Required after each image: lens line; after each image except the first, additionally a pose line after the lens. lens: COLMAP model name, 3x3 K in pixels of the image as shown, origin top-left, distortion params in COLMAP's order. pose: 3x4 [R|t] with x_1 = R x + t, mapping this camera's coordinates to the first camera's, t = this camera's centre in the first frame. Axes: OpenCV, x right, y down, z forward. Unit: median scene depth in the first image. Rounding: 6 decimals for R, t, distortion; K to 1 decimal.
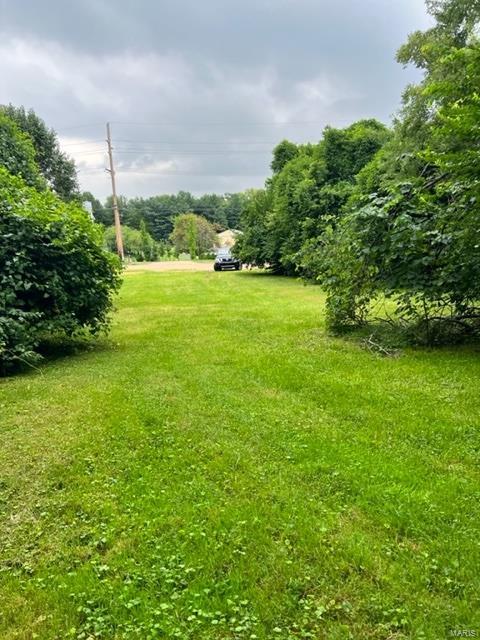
lens RADIAL K [[489.6, 0, 235.5], [0, 489.6, 326.4], [0, 0, 1]] dist [0.061700, -0.055767]
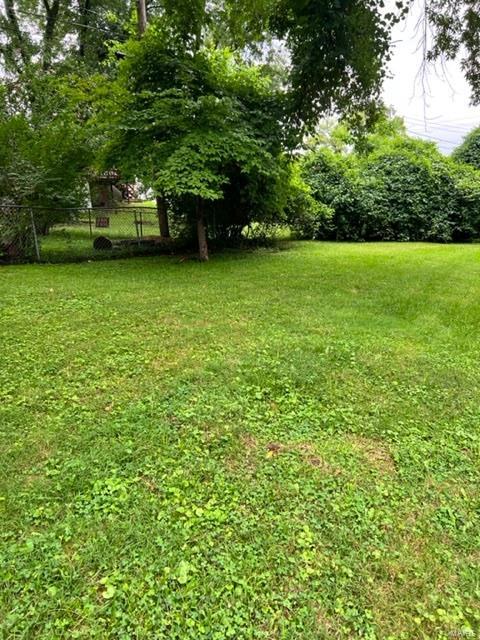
lens RADIAL K [[489.6, 0, 241.1], [0, 489.6, 317.3], [0, 0, 1]] dist [0.061700, -0.055767]
pose [[0.483354, 0.226915, -0.845505, 0.283101], [-0.138340, 0.973485, 0.182177, 0.028392], [0.864425, 0.028911, 0.501929, -0.267091]]
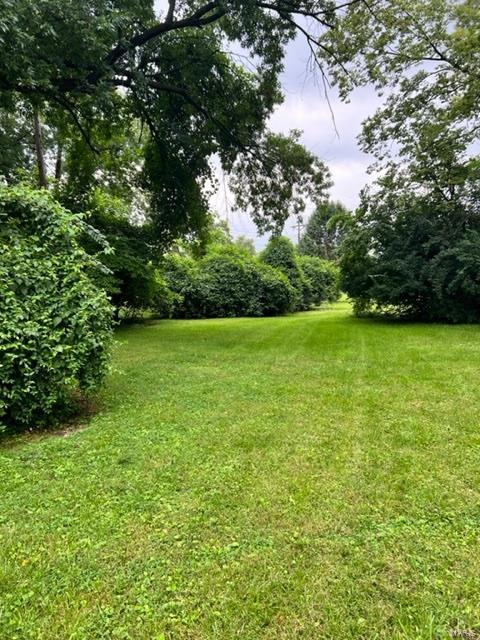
lens RADIAL K [[489.6, 0, 238.3], [0, 489.6, 320.2], [0, 0, 1]] dist [0.061700, -0.055767]
pose [[0.730982, 0.054791, -0.680193, 0.419505], [-0.091874, 0.995598, -0.018537, 0.039056], [0.676184, 0.076042, 0.732798, -0.396432]]
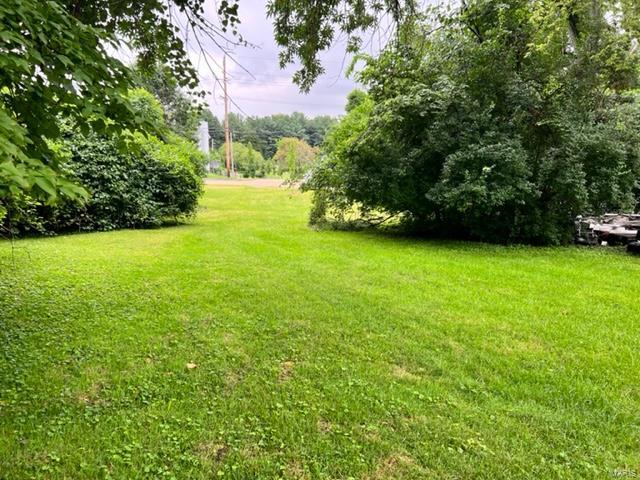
lens RADIAL K [[489.6, 0, 314.6], [0, 489.6, 243.2], [0, 0, 1]] dist [0.061700, -0.055767]
pose [[0.996224, 0.060462, -0.062303, 0.085223], [-0.060757, 0.998149, -0.002846, 0.022635], [0.062016, 0.006621, 0.998053, -0.228510]]
